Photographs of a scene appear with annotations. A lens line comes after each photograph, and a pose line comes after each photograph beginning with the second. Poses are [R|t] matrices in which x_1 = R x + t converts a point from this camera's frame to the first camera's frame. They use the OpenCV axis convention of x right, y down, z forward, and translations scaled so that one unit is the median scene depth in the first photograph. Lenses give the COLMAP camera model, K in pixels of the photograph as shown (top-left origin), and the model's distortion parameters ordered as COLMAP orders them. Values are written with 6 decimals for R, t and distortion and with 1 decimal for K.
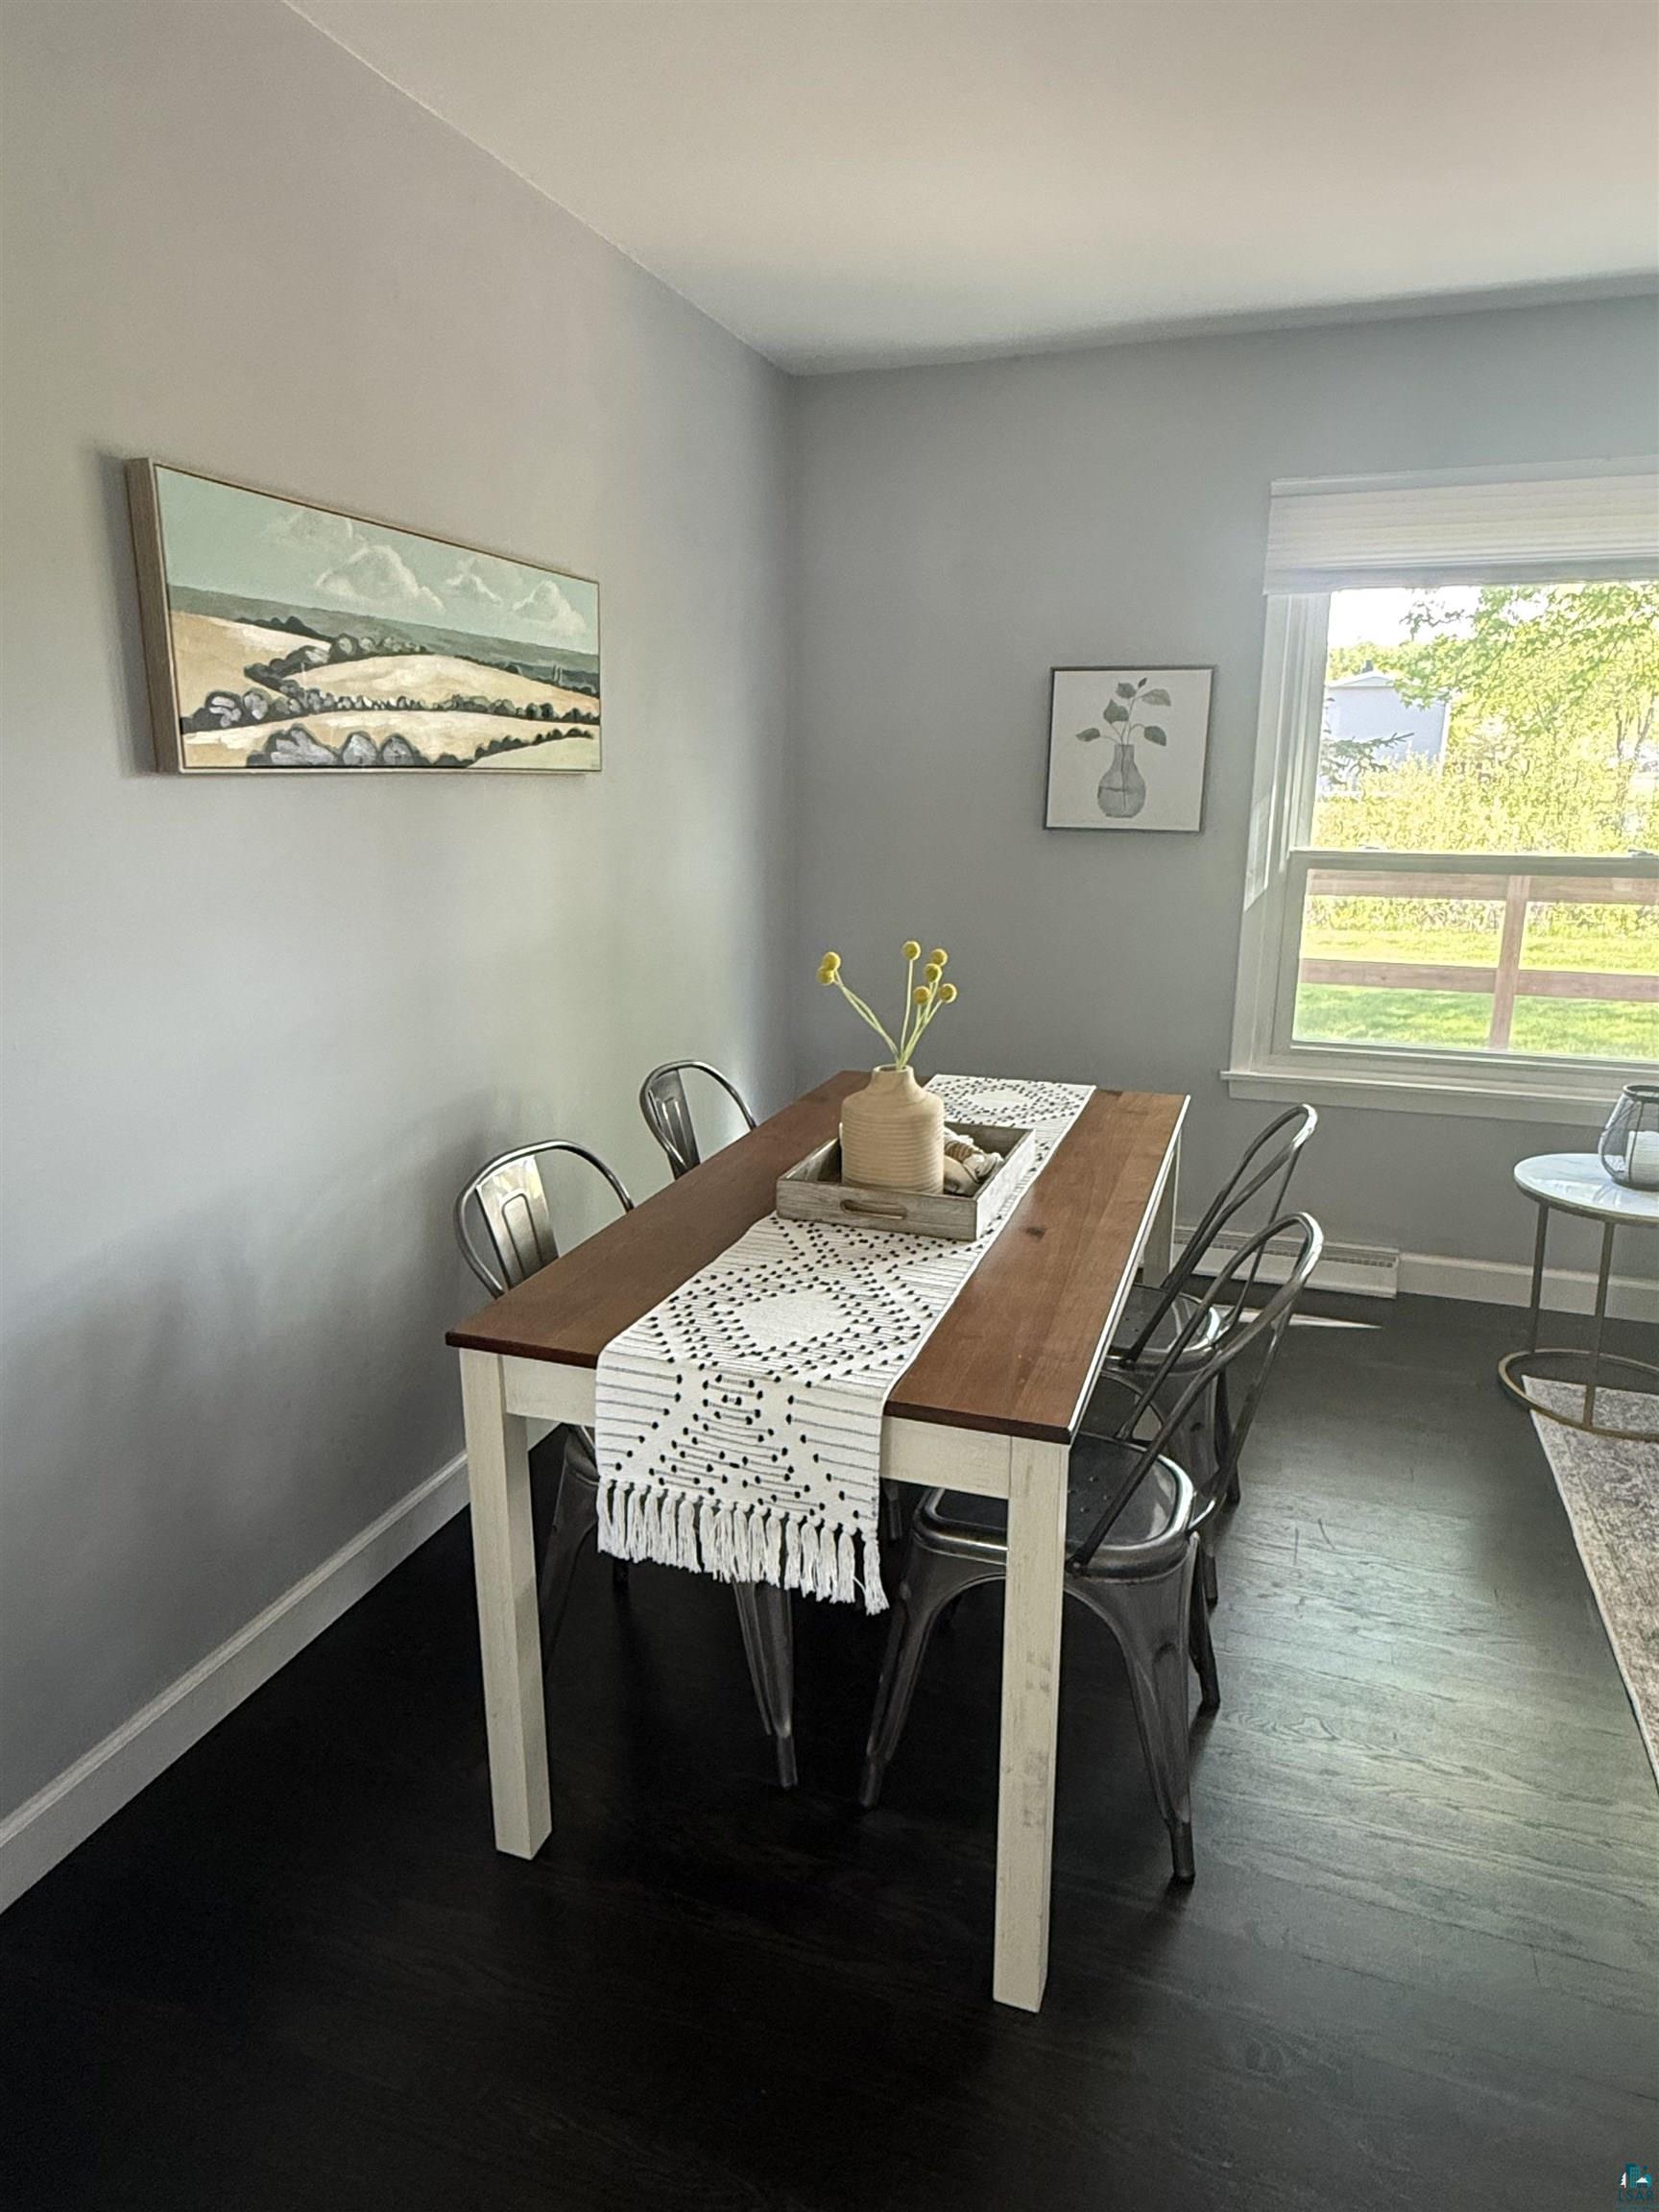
lens RADIAL K [[1343.5, 0, 821.7], [0, 1343.5, 1162.5], [0, 0, 1]] dist [-0.002715, 0.001075]
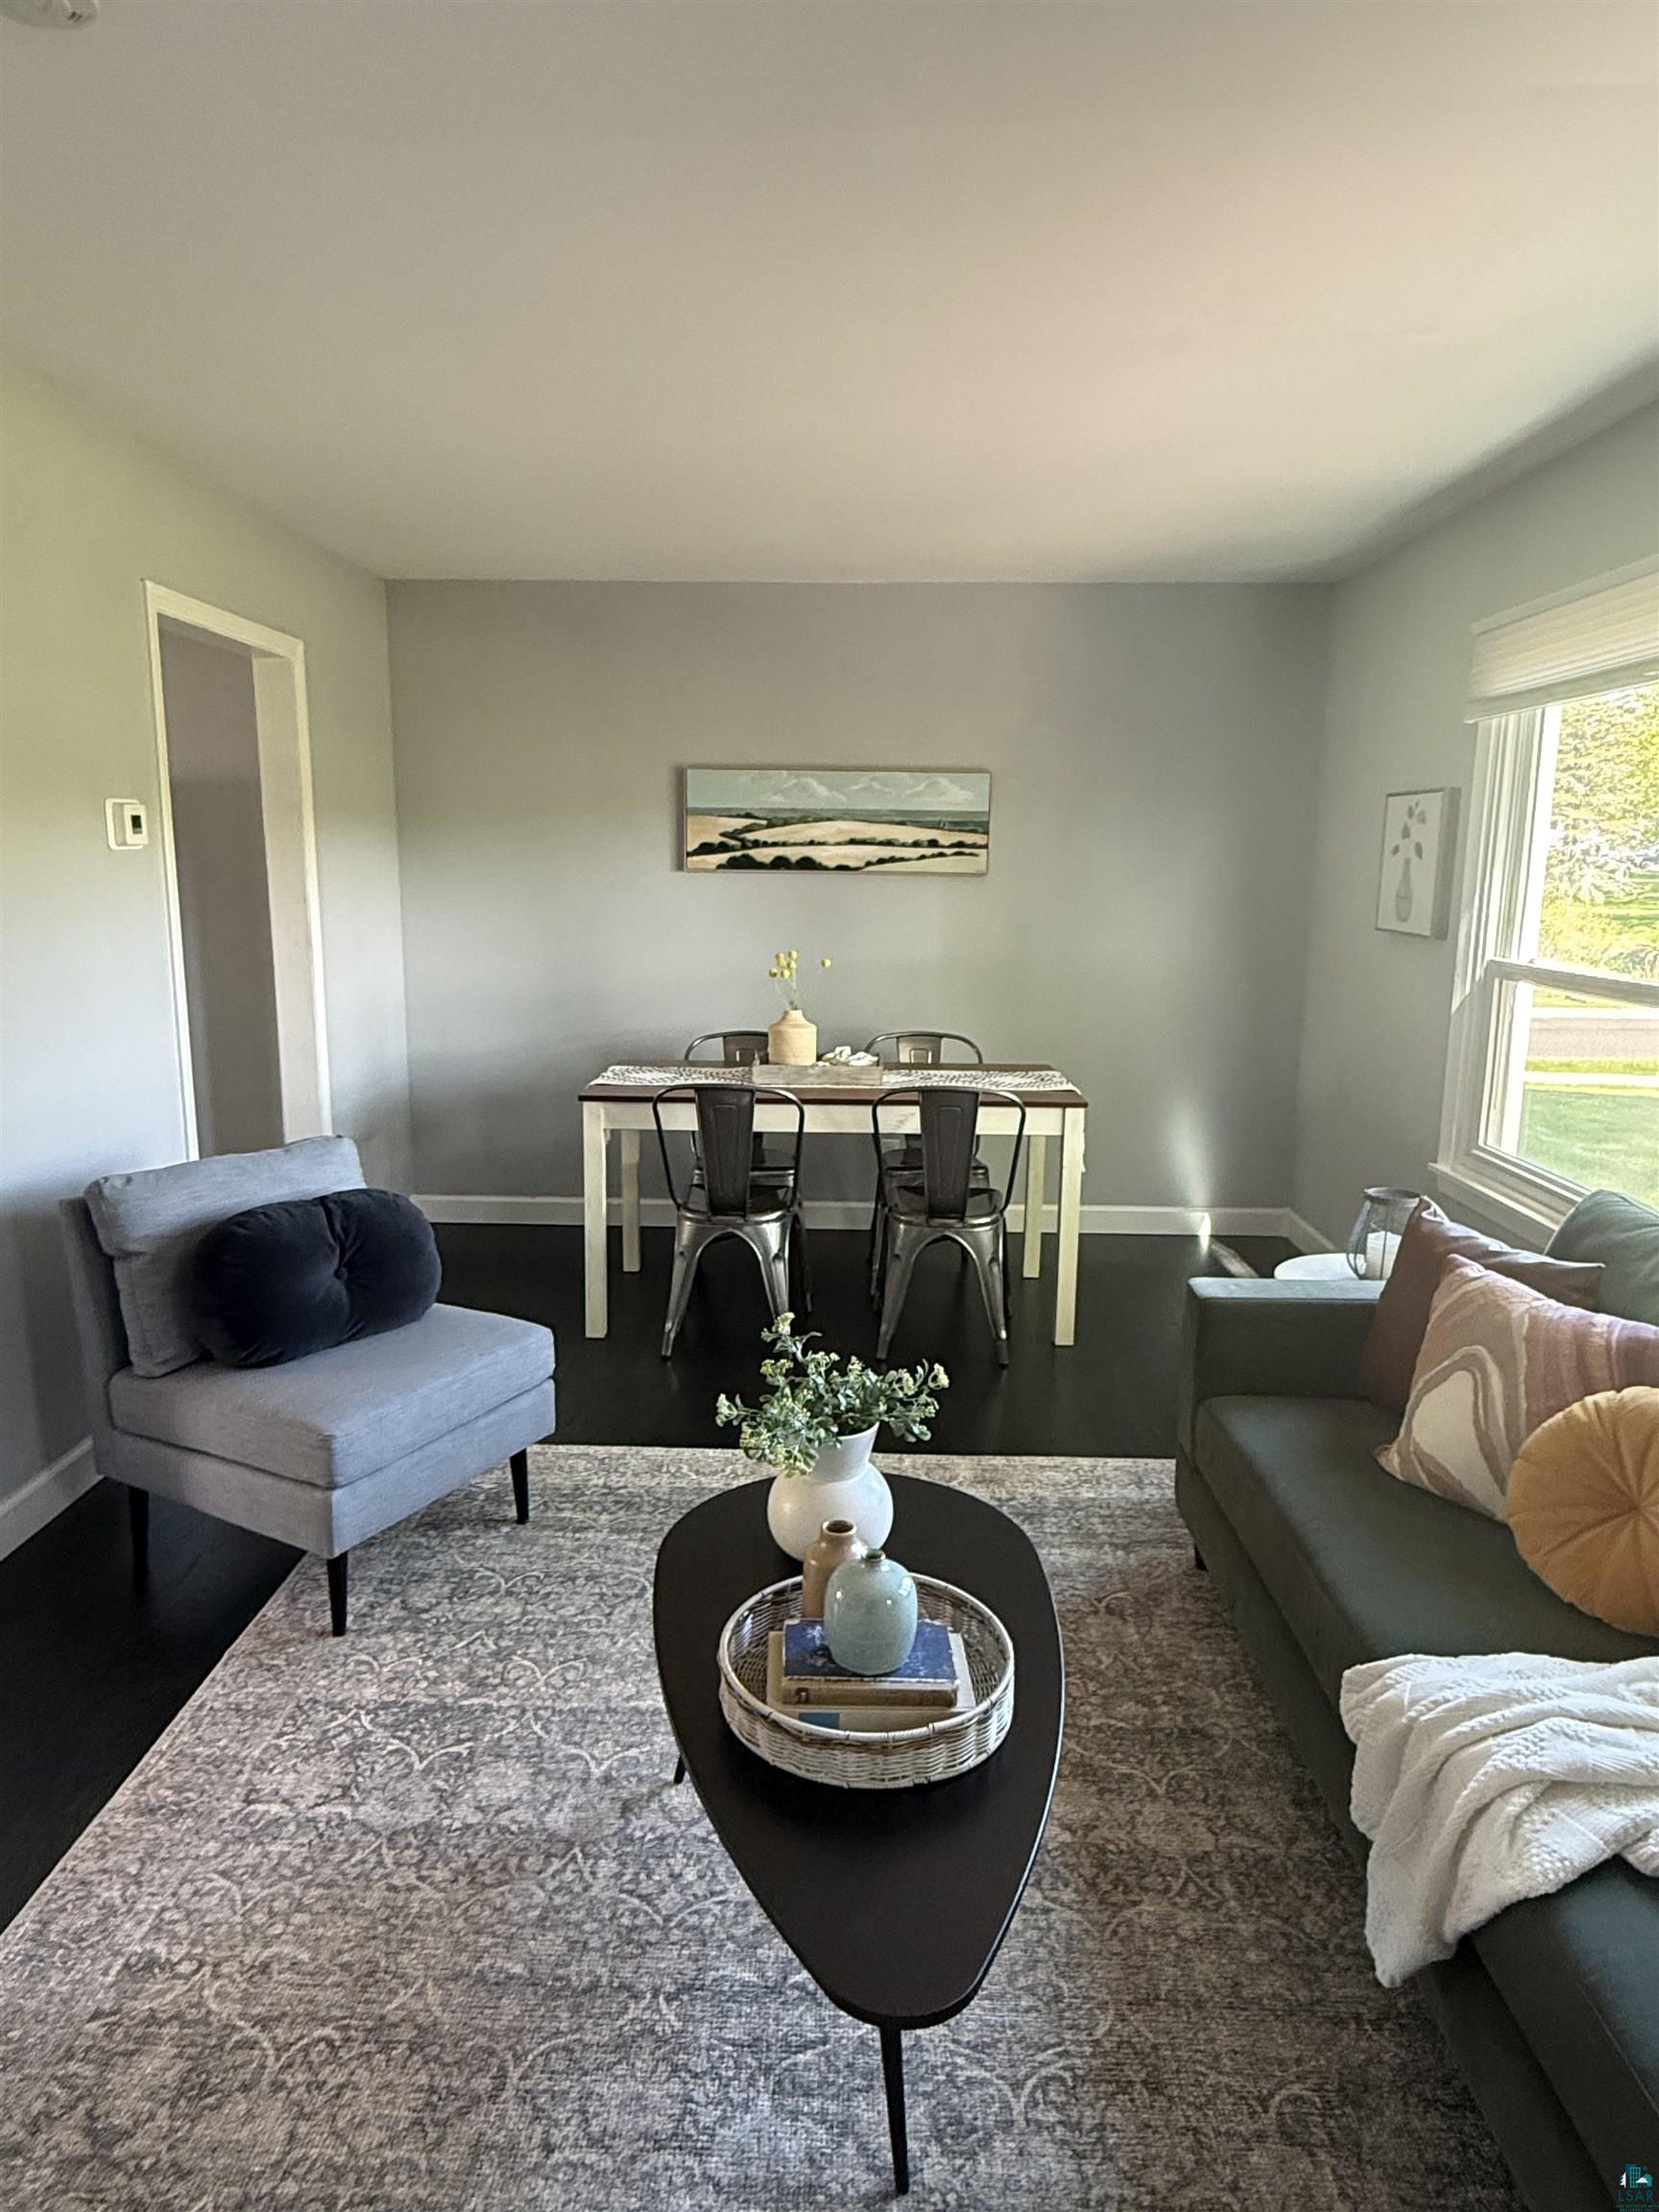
lens RADIAL K [[1343.5, 0, 829.8], [0, 1343.5, 1113.0], [0, 0, 1]] dist [-0.002715, 0.001075]
pose [[0.301734, 0.176655, -0.936883, 1.775795], [-0.278924, 0.956045, 0.090438, -0.110291], [0.911679, 0.234031, 0.337744, 0.341076]]
